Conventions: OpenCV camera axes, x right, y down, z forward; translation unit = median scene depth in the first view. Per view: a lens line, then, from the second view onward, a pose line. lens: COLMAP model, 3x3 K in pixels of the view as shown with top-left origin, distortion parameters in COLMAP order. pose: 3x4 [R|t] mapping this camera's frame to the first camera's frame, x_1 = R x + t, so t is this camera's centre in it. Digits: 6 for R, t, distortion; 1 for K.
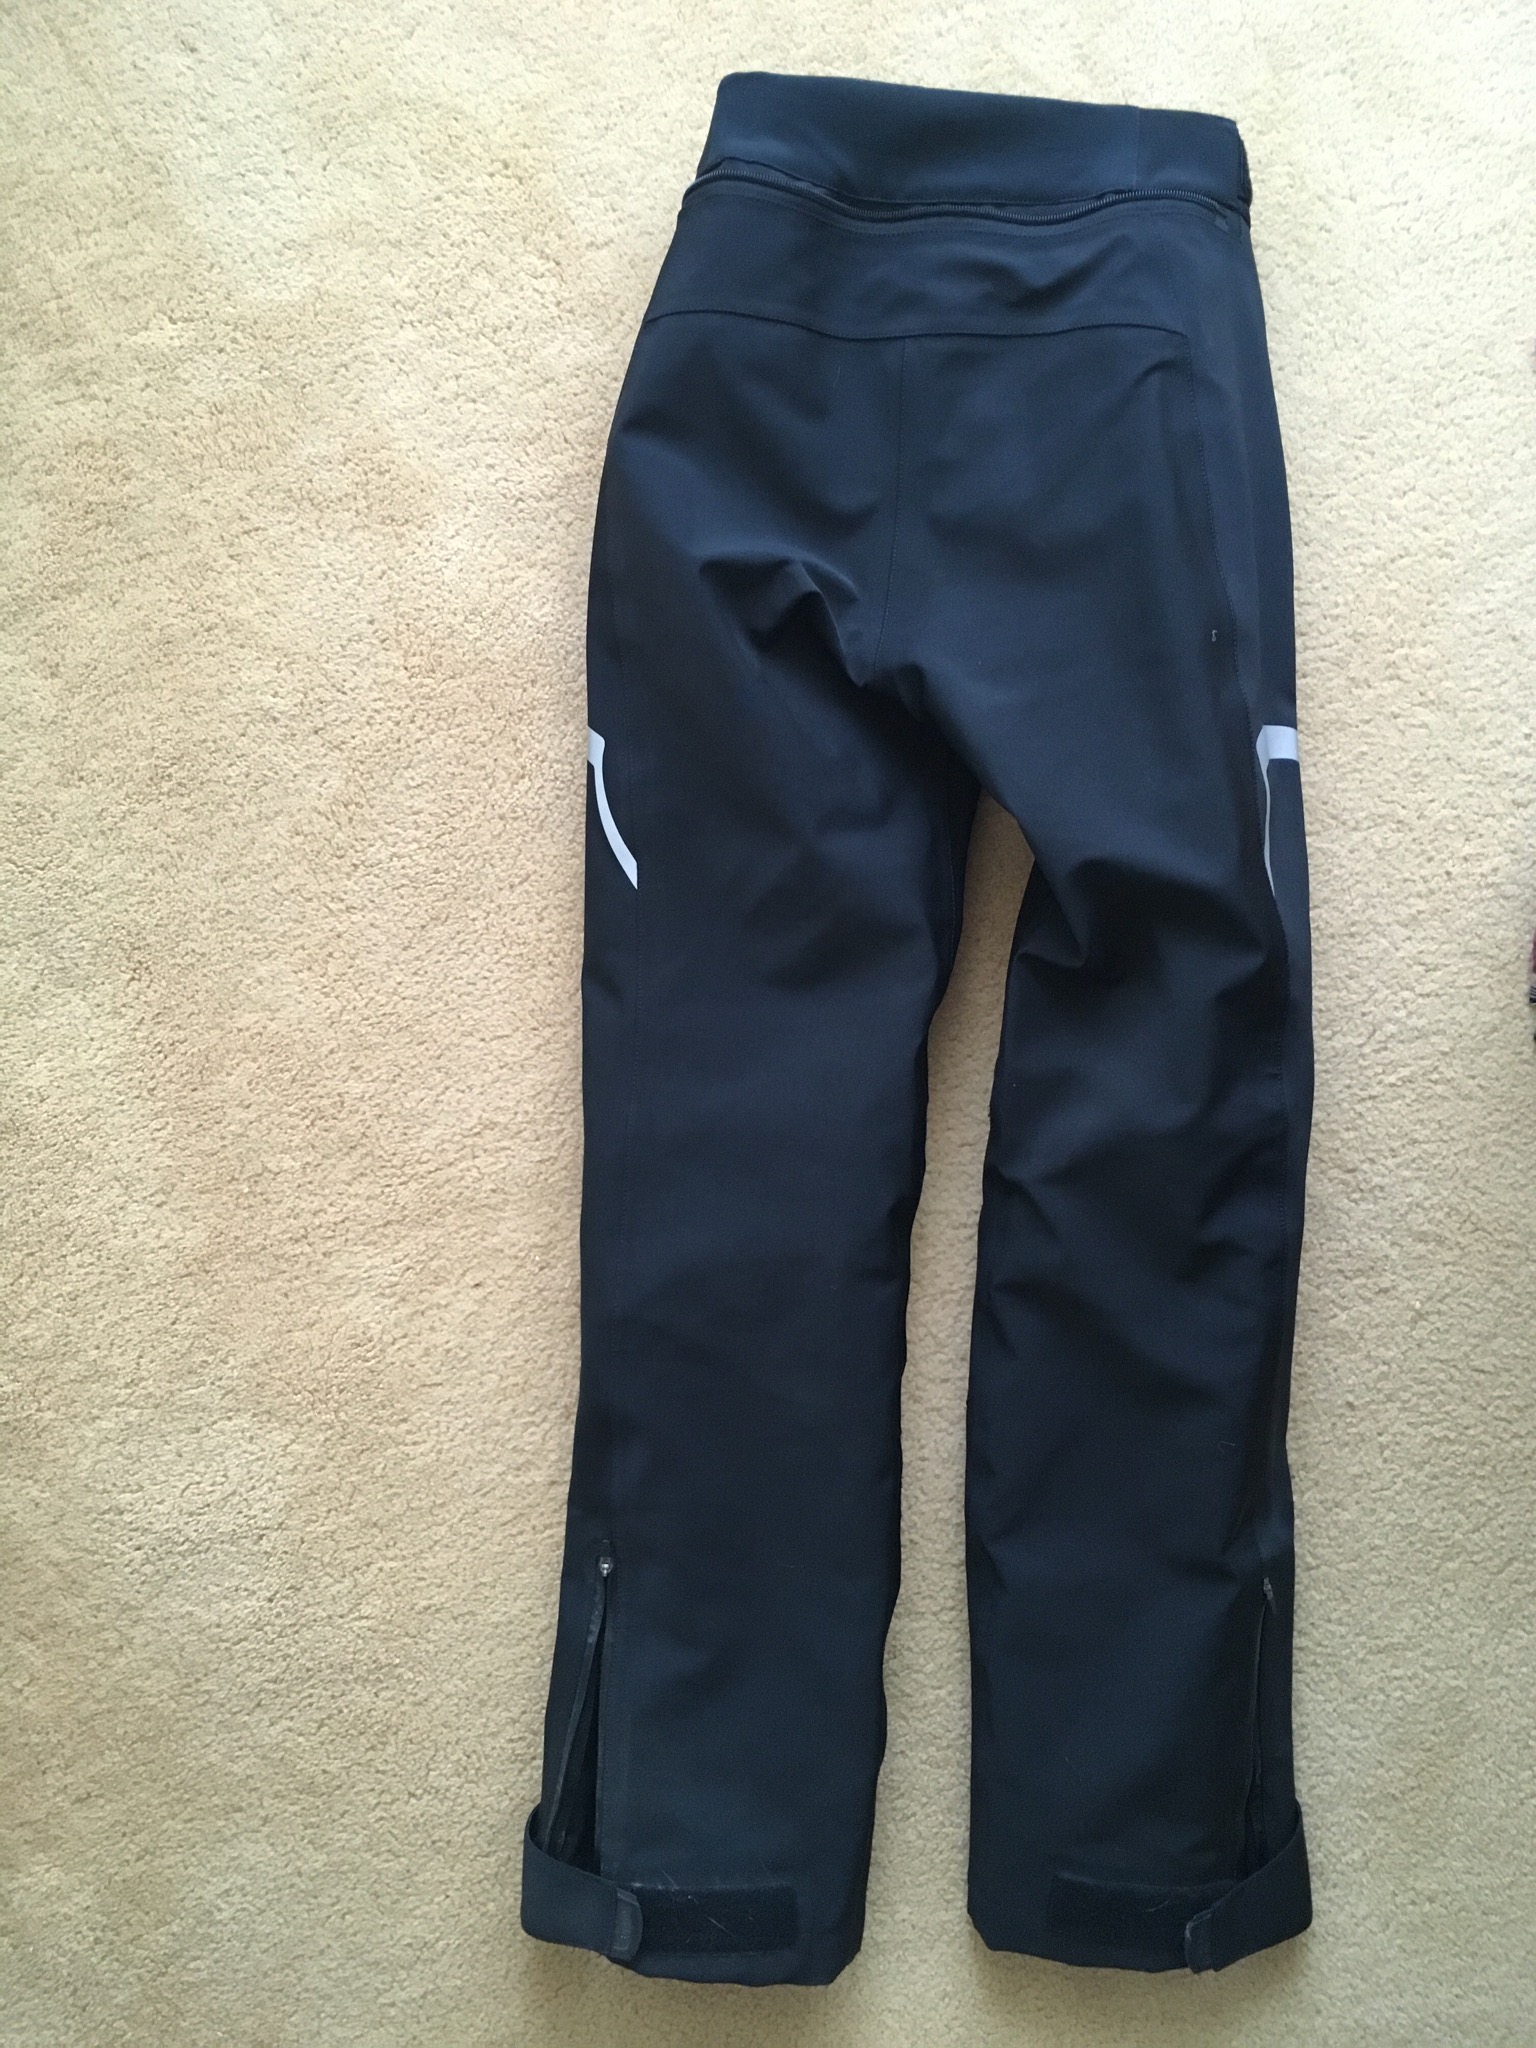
lens RADIAL K [[1721.6, 0, 761.0], [0, 1721.6, 1028.4], [0, 0, 1]] dist [0.070469, -0.088294]
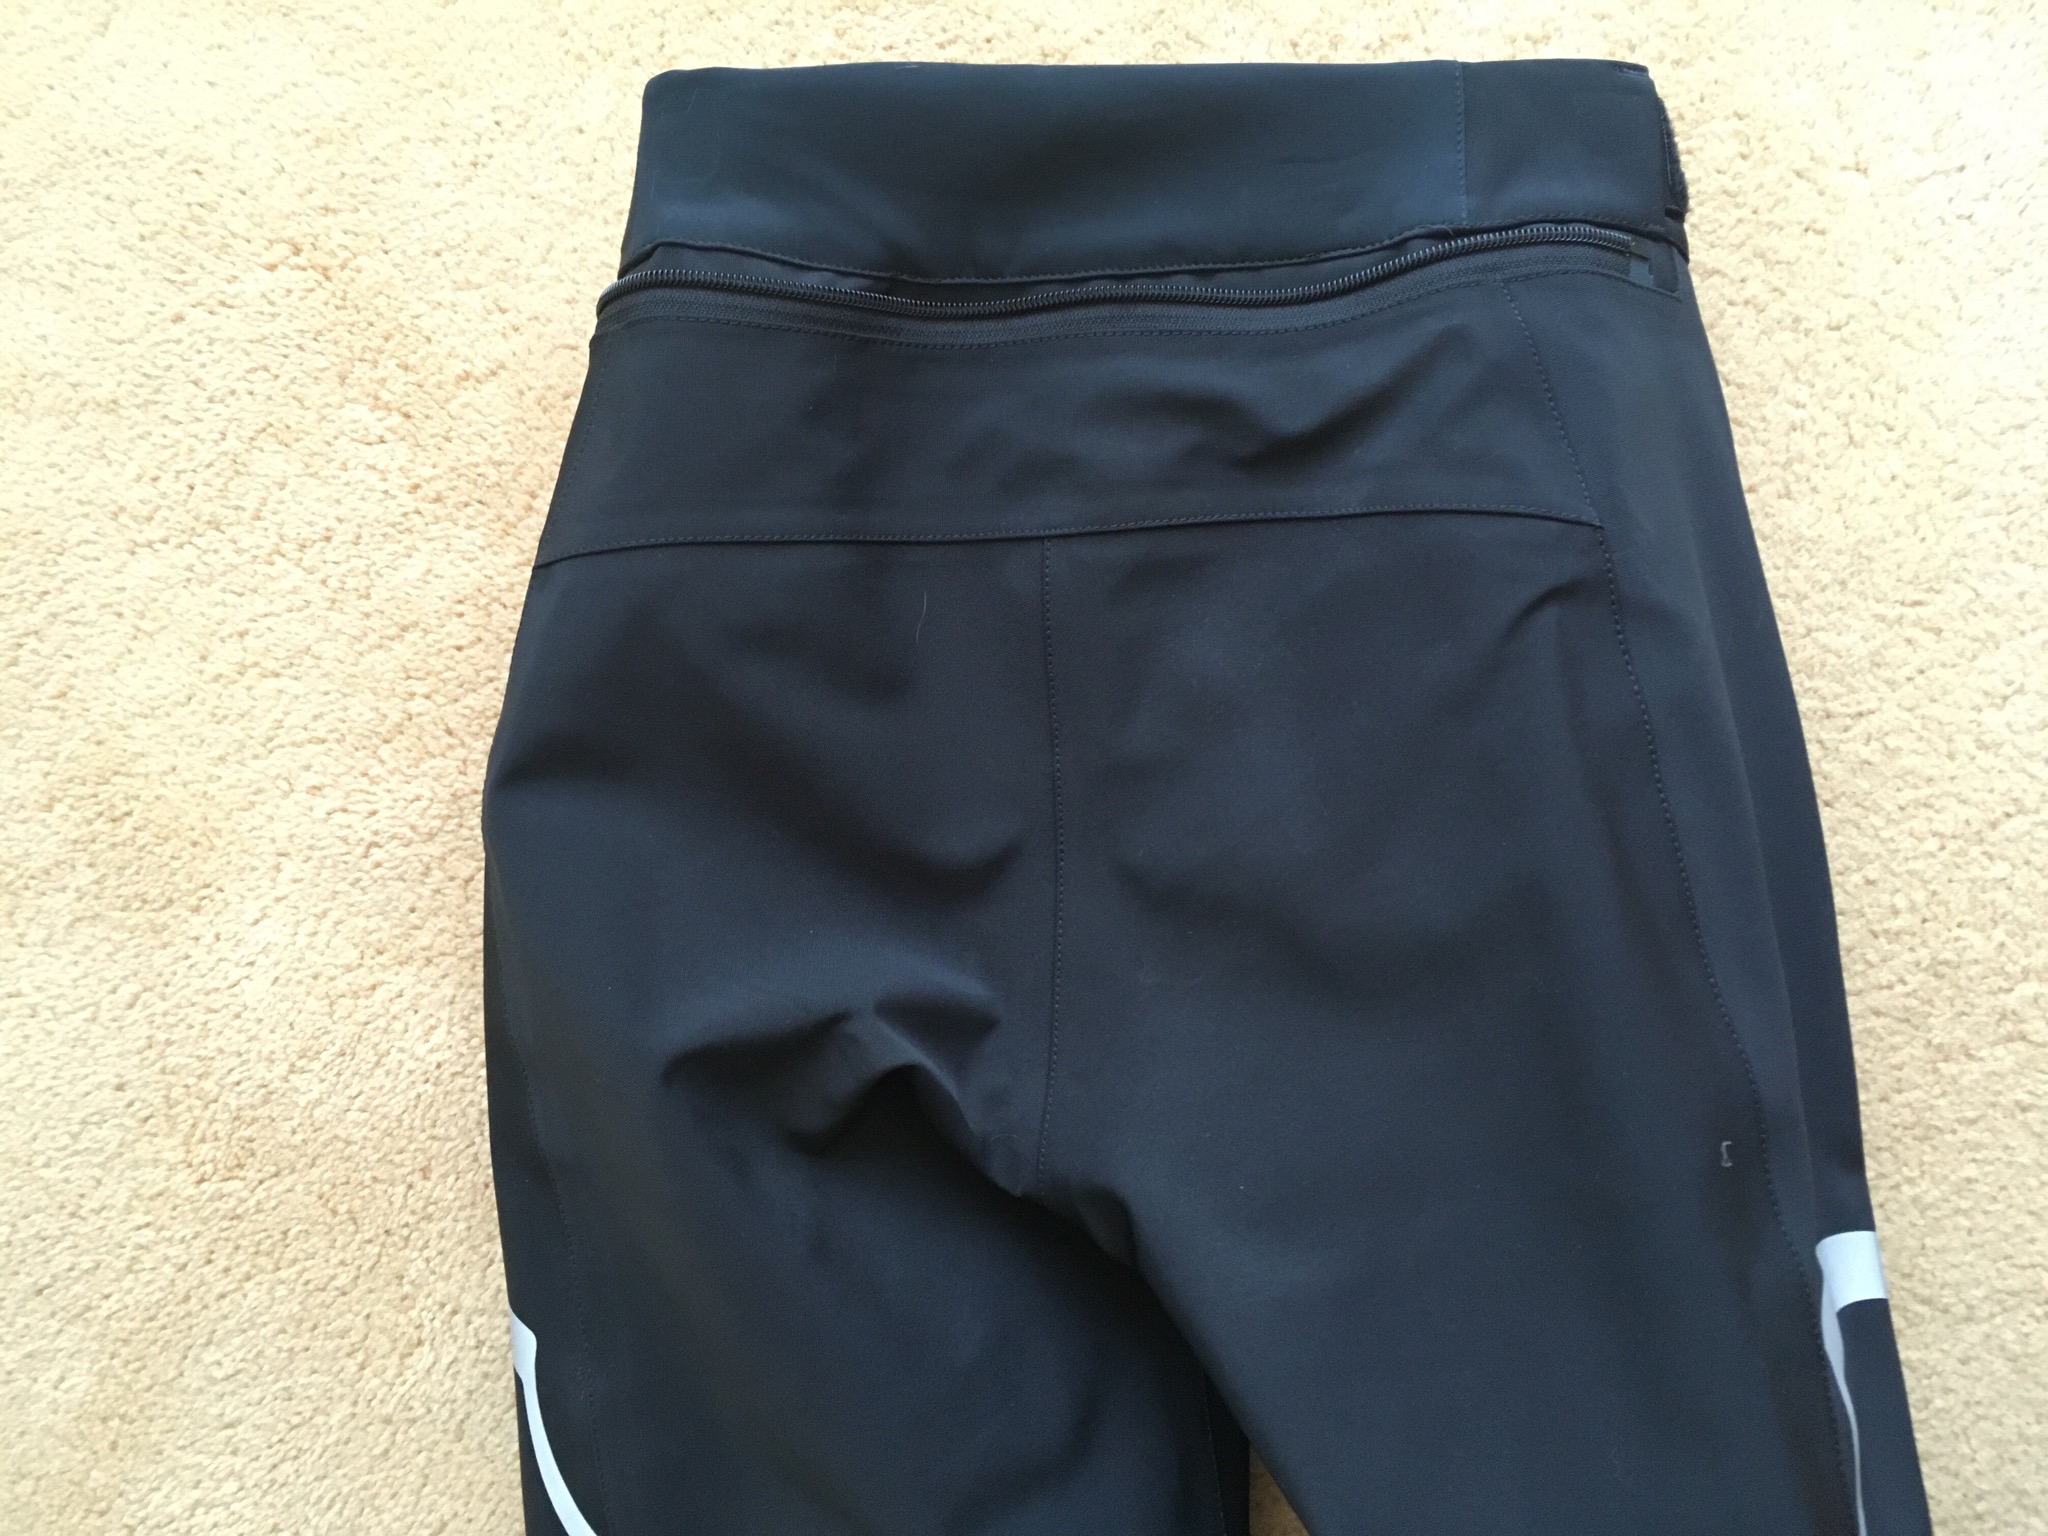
lens RADIAL K [[1721.6, 0, 1010.3], [0, 1721.6, 761.9], [0, 0, 1]] dist [0.070469, -0.088294]
pose [[0.996373, -0.082590, -0.020491, 0.074118], [0.082409, 0.996553, -0.009530, -0.310228], [0.021208, 0.007806, 0.999745, 0.459071]]
